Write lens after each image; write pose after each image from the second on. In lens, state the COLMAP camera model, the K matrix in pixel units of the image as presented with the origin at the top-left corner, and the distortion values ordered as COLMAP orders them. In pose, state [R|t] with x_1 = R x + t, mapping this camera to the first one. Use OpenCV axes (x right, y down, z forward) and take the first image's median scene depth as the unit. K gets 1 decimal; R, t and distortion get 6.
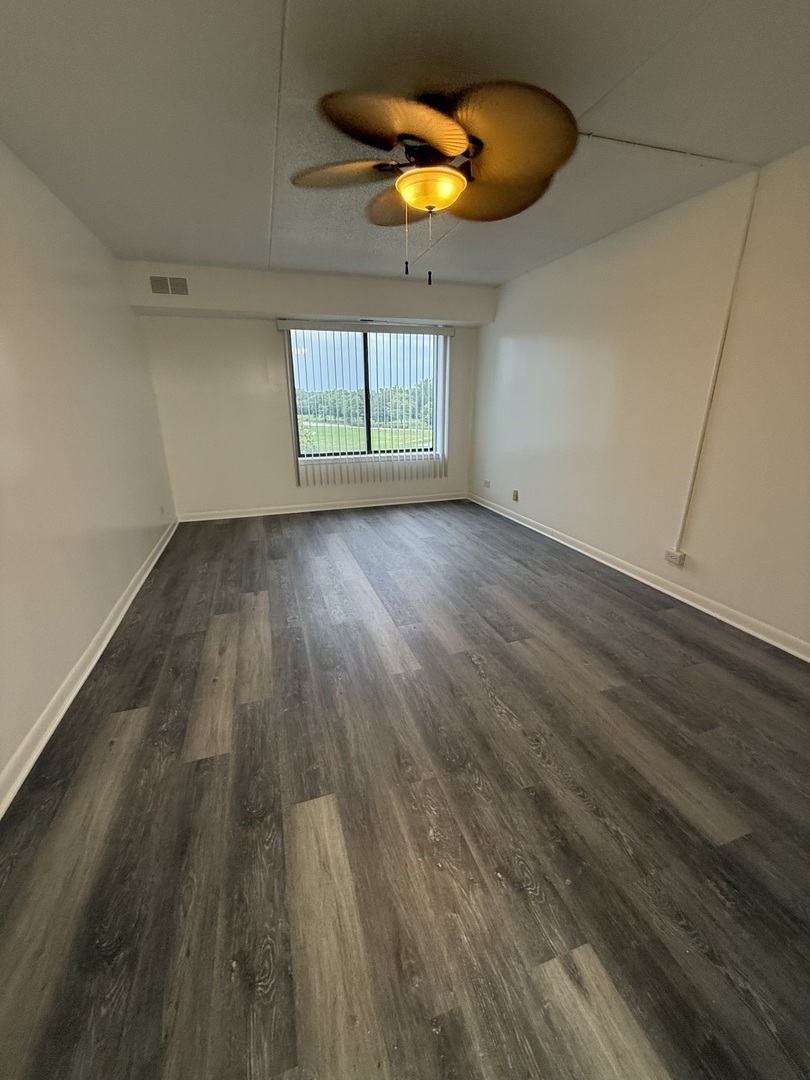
lens RADIAL K [[428.0, 0, 404.4], [0, 428.0, 538.3], [0, 0, 1]] dist [-0.000422, 0.000548]
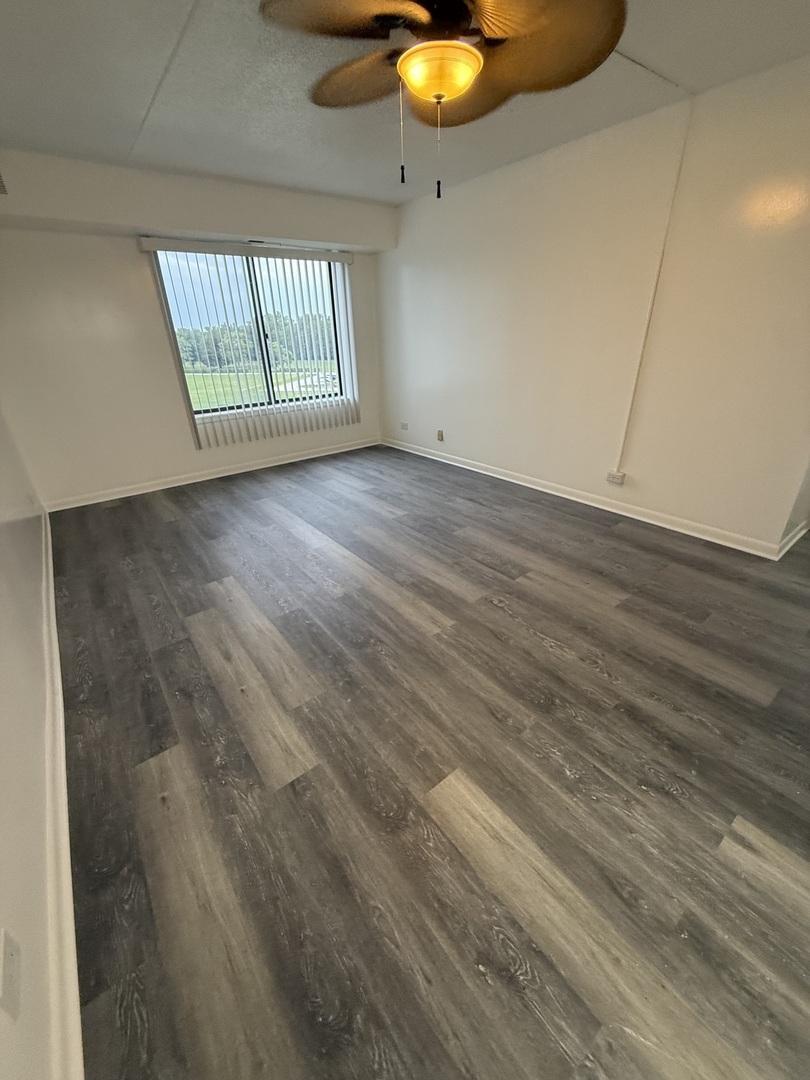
lens RADIAL K [[428.0, 0, 409.6], [0, 428.0, 537.3], [0, 0, 1]] dist [-0.000422, 0.000548]
pose [[0.941882, -0.166607, 0.291719, -0.379364], [0.128863, 0.981112, 0.144272, -0.055121], [-0.310246, -0.098296, 0.945561, 0.141433]]
